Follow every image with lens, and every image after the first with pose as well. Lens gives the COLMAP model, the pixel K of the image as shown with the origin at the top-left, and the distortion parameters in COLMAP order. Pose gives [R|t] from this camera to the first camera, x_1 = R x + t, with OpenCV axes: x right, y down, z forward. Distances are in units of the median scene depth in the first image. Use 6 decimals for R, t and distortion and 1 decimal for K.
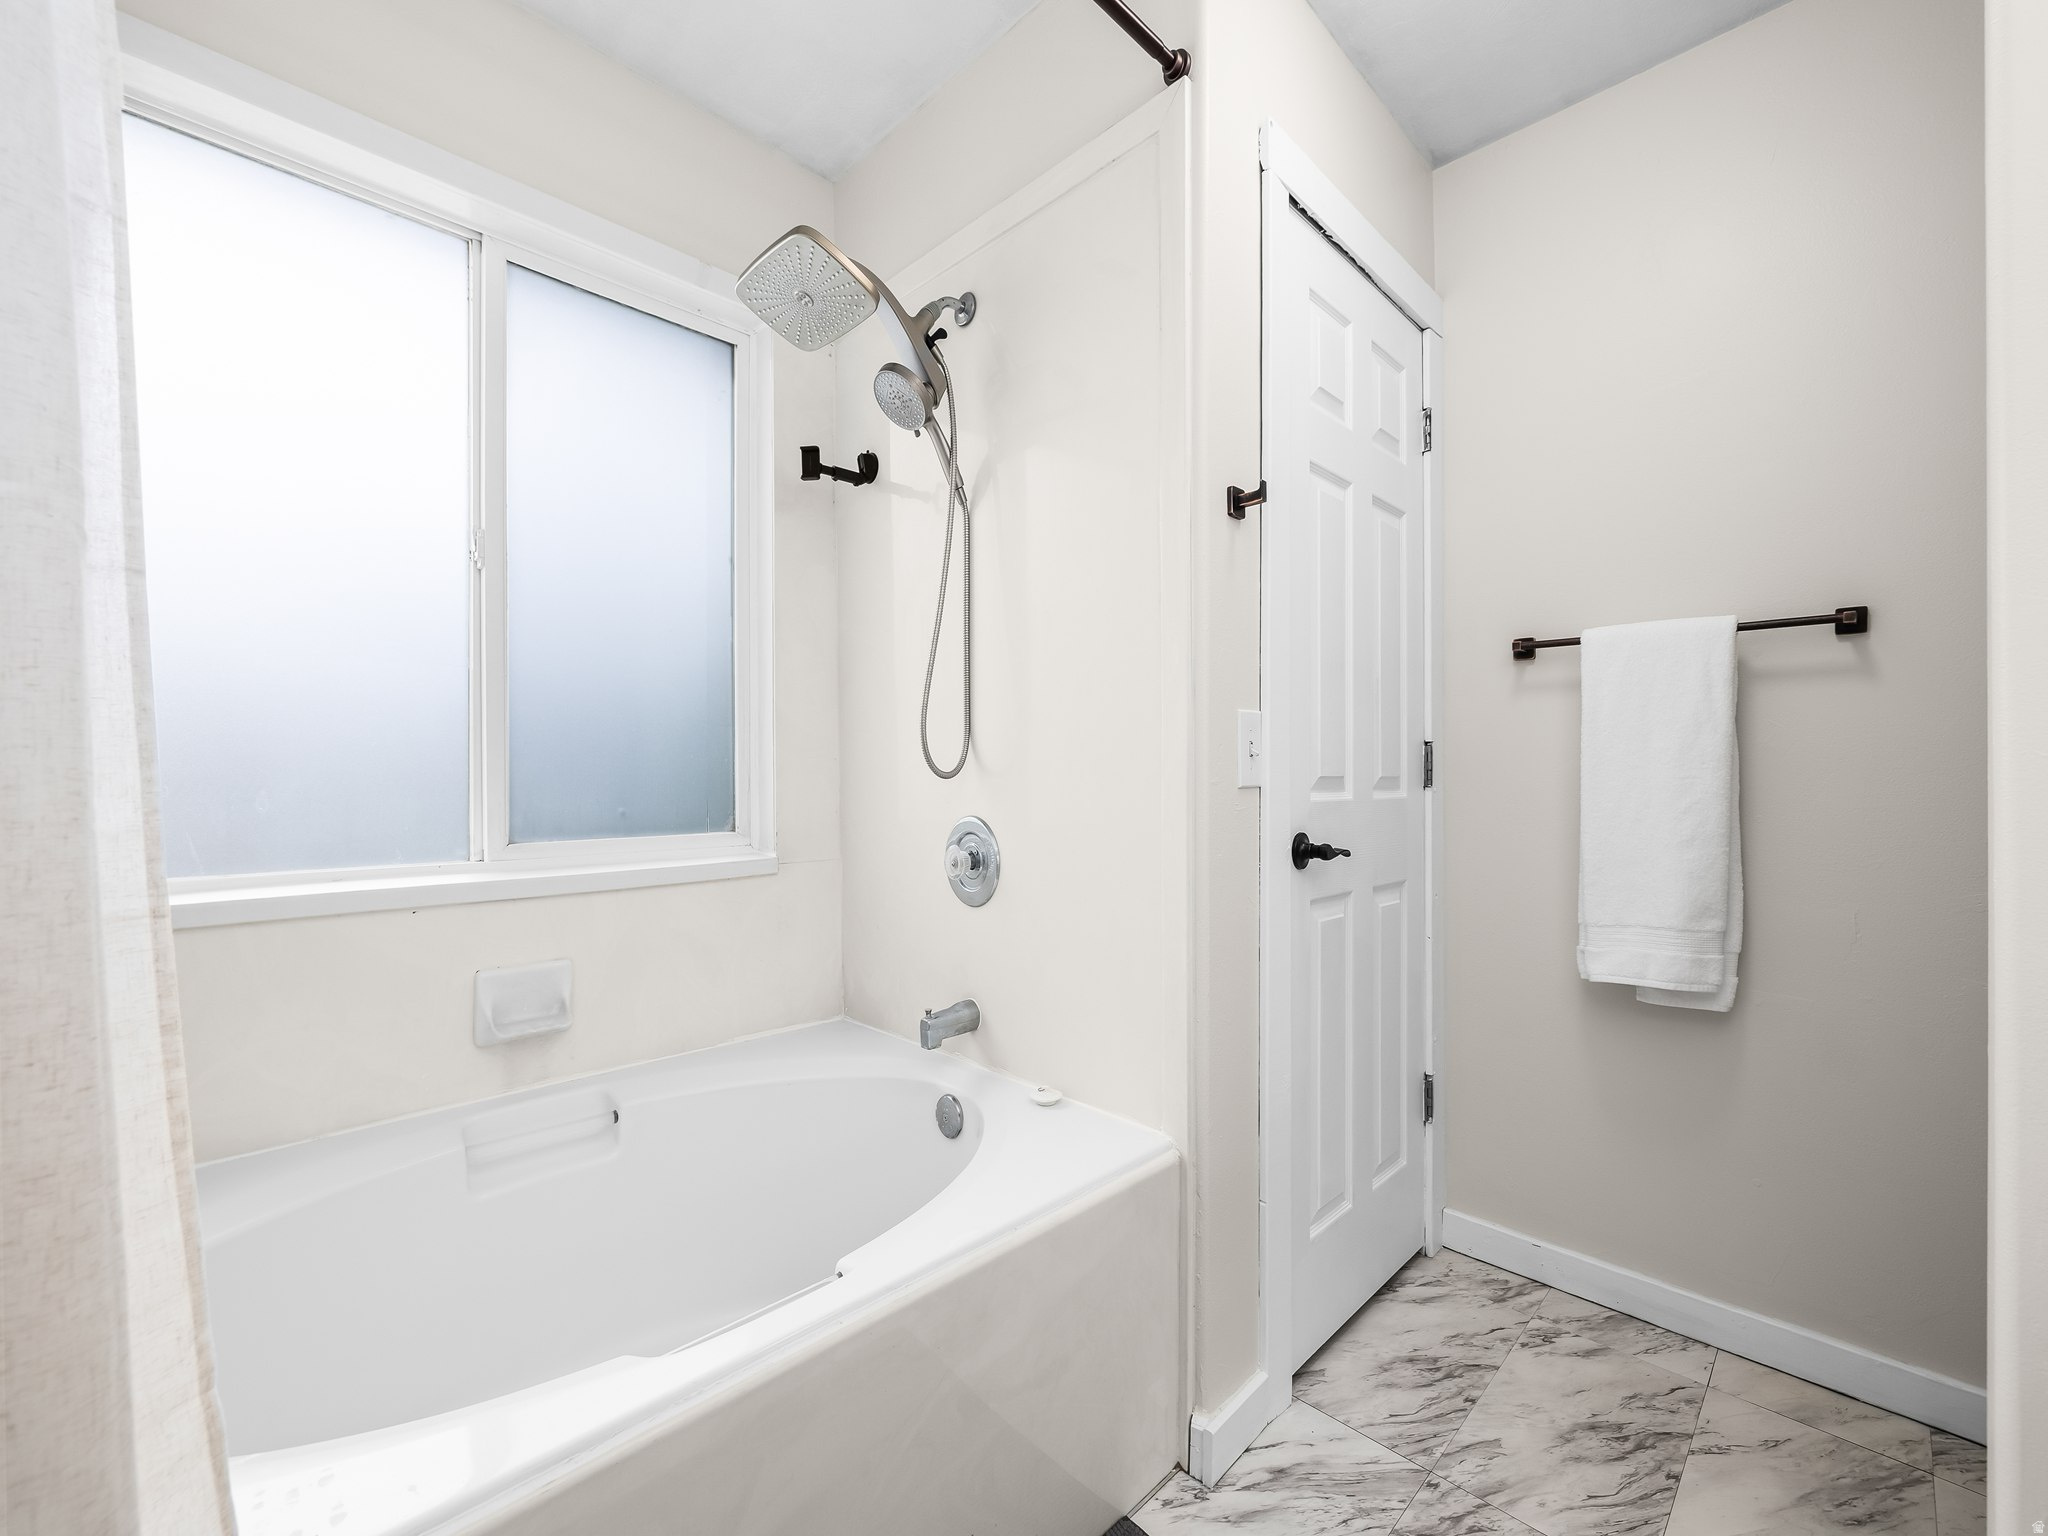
lens RADIAL K [[872.2, 0, 1015.8], [0, 872.2, 772.0], [0, 0, 1]] dist [0.000156, -0.000737]
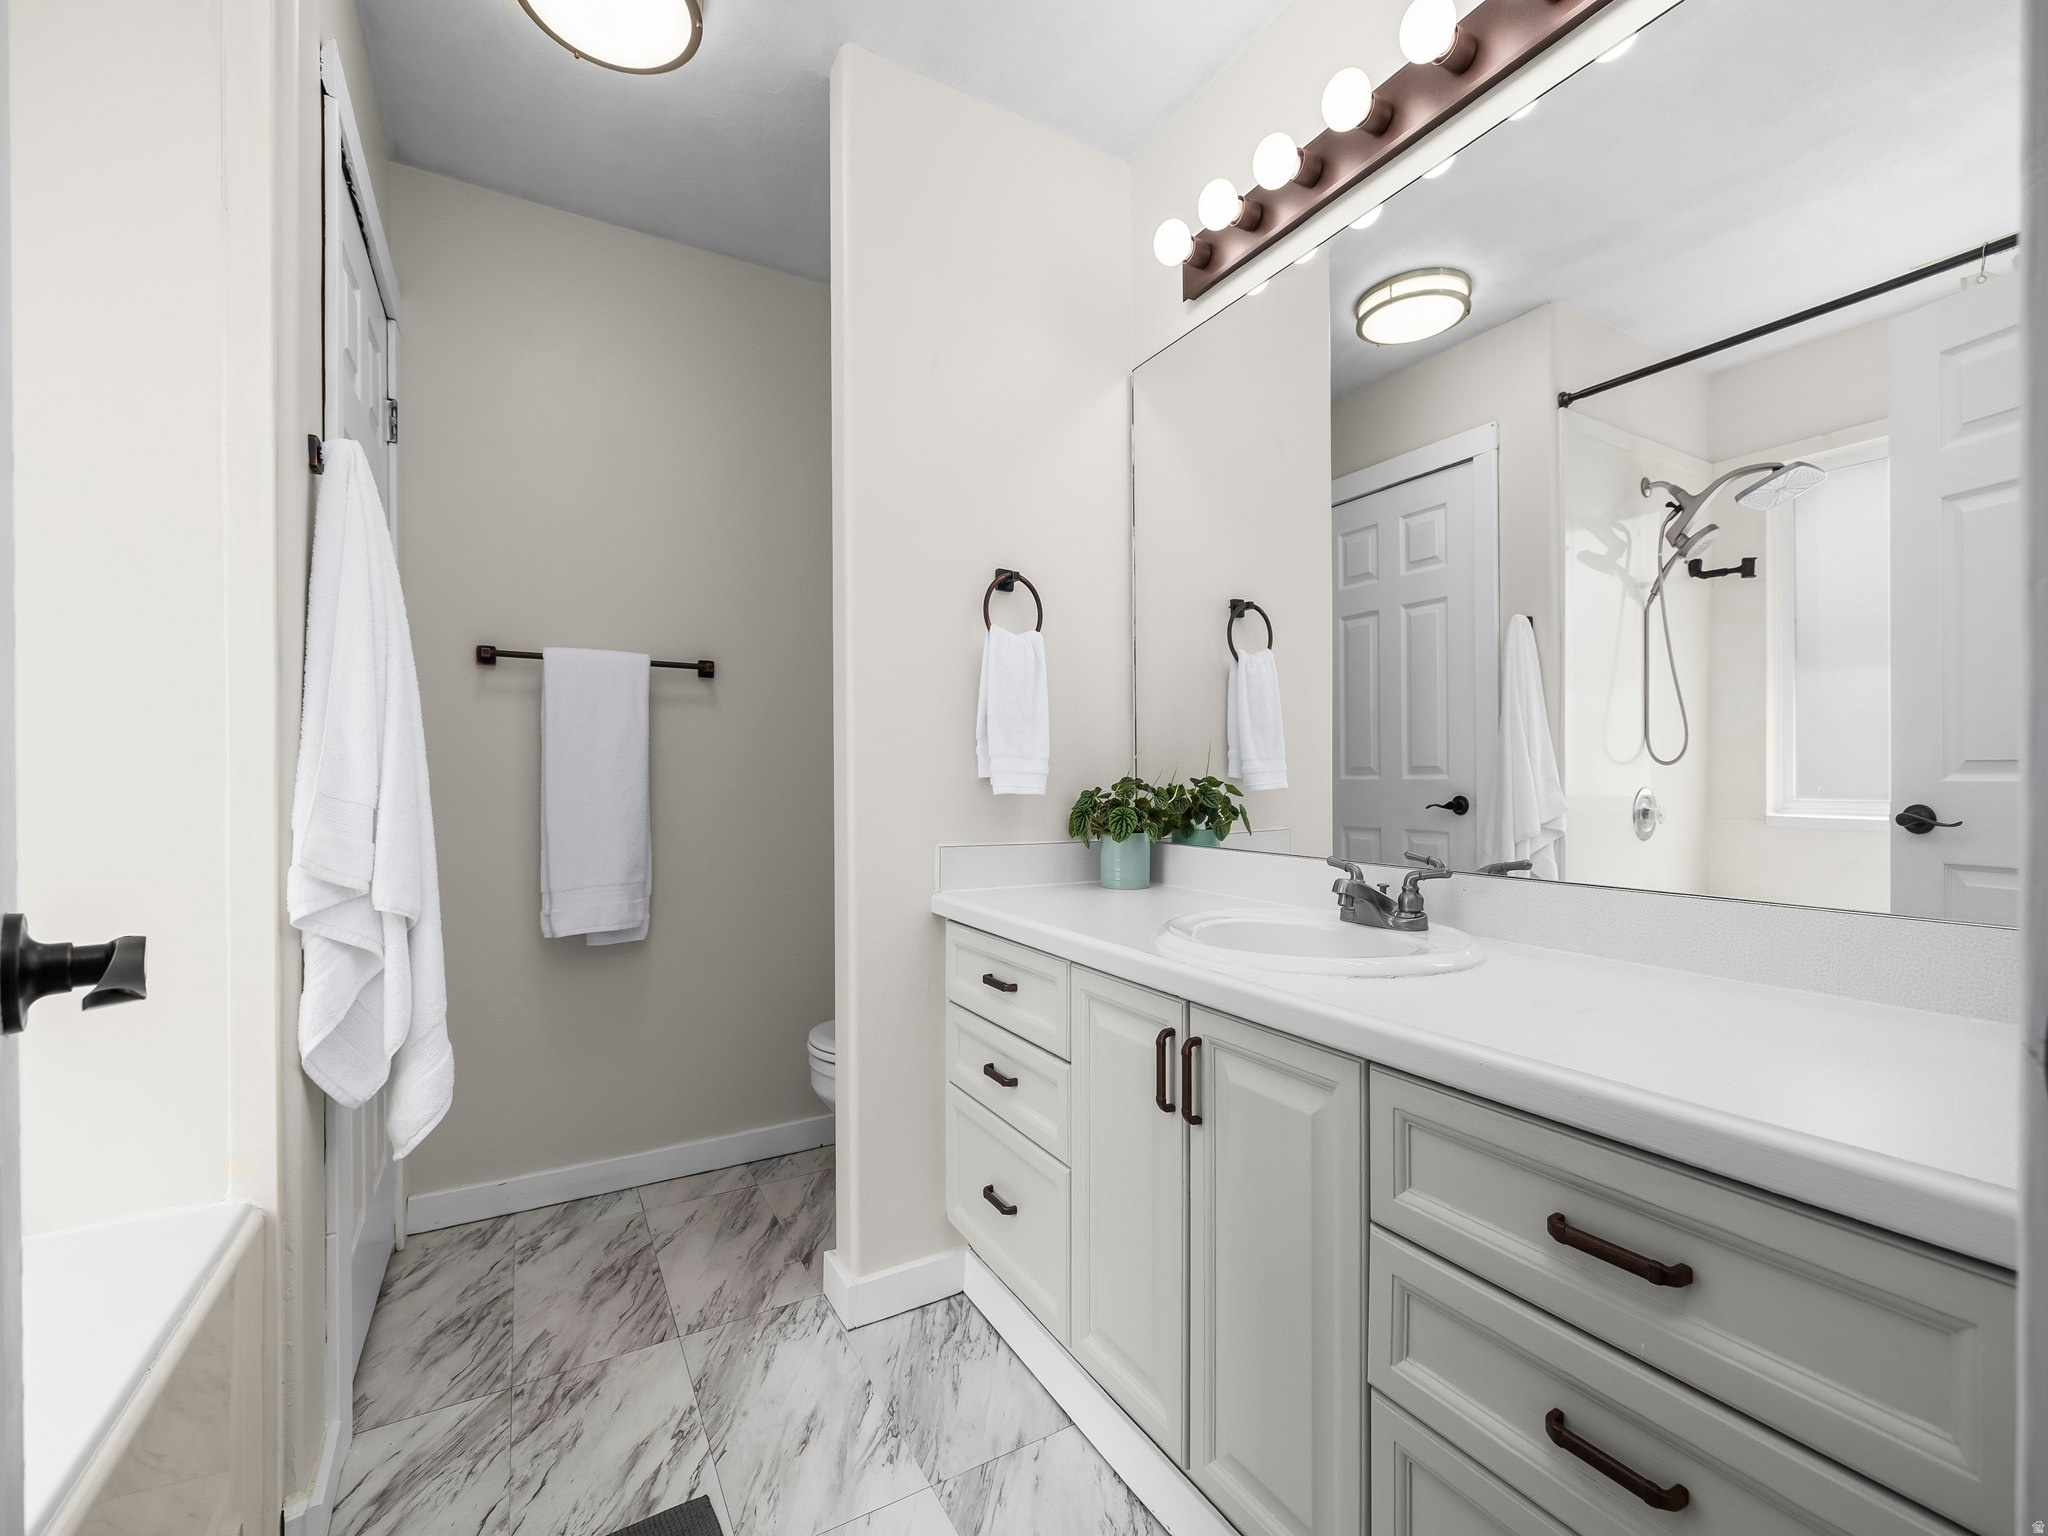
lens RADIAL K [[872.2, 0, 1017.6], [0, 872.2, 774.3], [0, 0, 1]] dist [0.000156, -0.000737]
pose [[0.247347, 0.005278, 0.968913, -0.388195], [0.001638, 0.999981, -0.005865, 0.021854], [-0.968926, 0.003038, 0.247333, 0.081145]]
